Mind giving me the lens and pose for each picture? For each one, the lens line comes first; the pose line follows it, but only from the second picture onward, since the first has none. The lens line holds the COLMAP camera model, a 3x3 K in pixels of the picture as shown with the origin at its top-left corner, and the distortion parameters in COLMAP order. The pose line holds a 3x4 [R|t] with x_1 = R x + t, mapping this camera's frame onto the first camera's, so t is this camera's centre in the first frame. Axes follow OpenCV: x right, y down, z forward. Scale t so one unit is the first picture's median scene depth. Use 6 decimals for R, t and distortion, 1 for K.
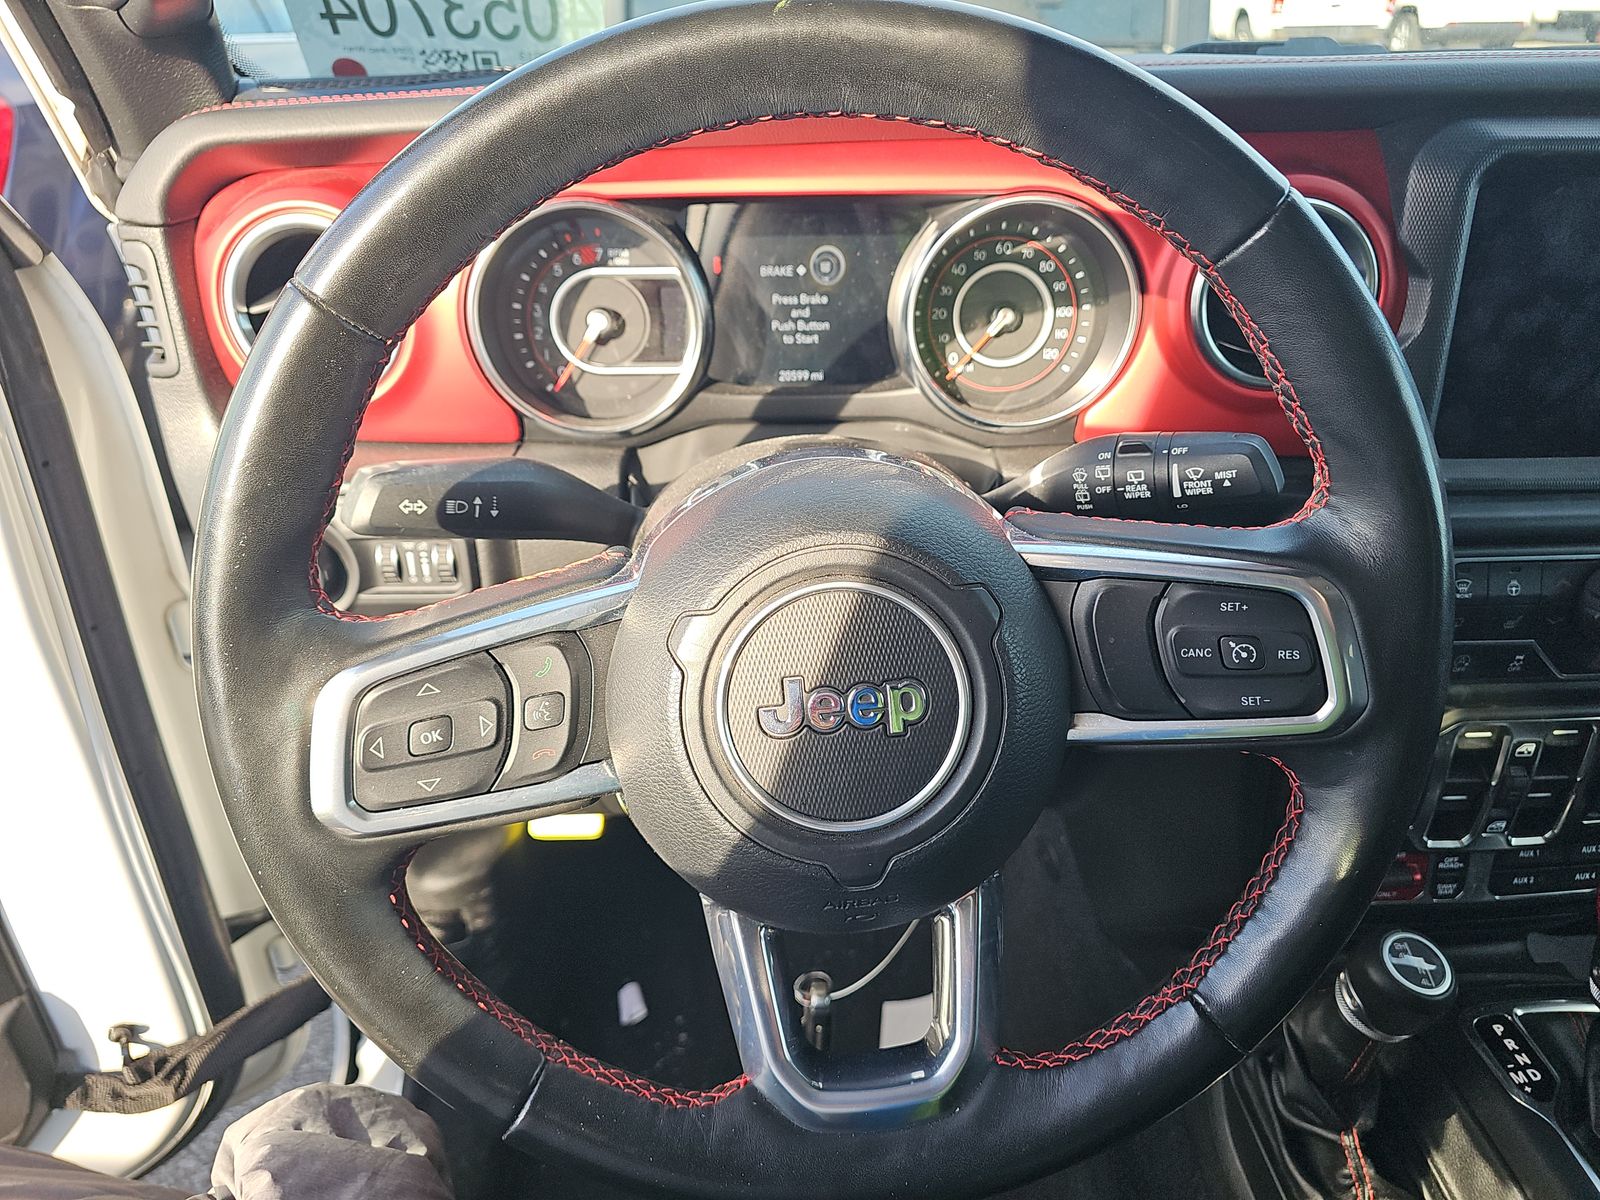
lens RADIAL K [[1072.1, 0, 797.1], [0, 1072.1, 589.9], [0, 0, 1]] dist [0.005606, -0.012751]
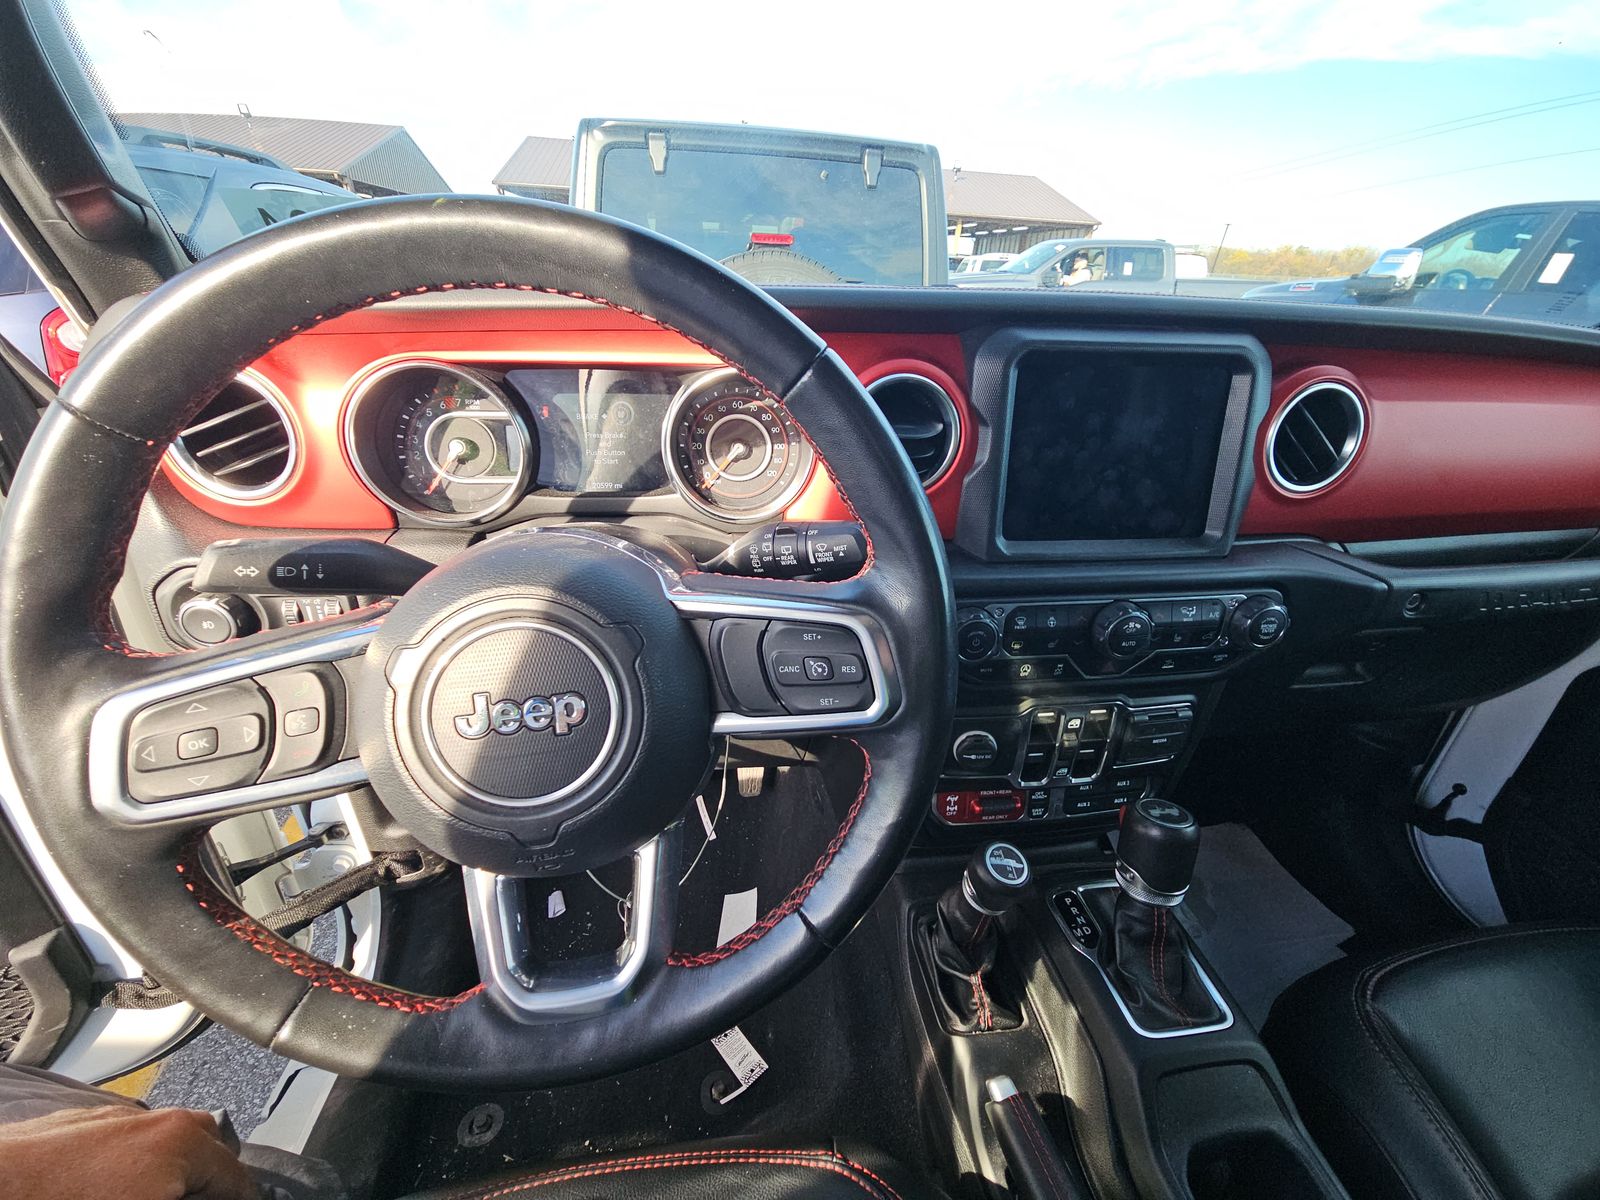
lens RADIAL K [[645.9, 0, 804.0], [0, 645.9, 602.1], [0, 0, 1]] dist [-0.010202, -0.001839]
pose [[0.994409, -0.008030, 0.105293, 0.216191], [0.012351, 0.999105, -0.040450, 0.002880], [-0.104874, 0.041524, 0.993618, 0.096451]]
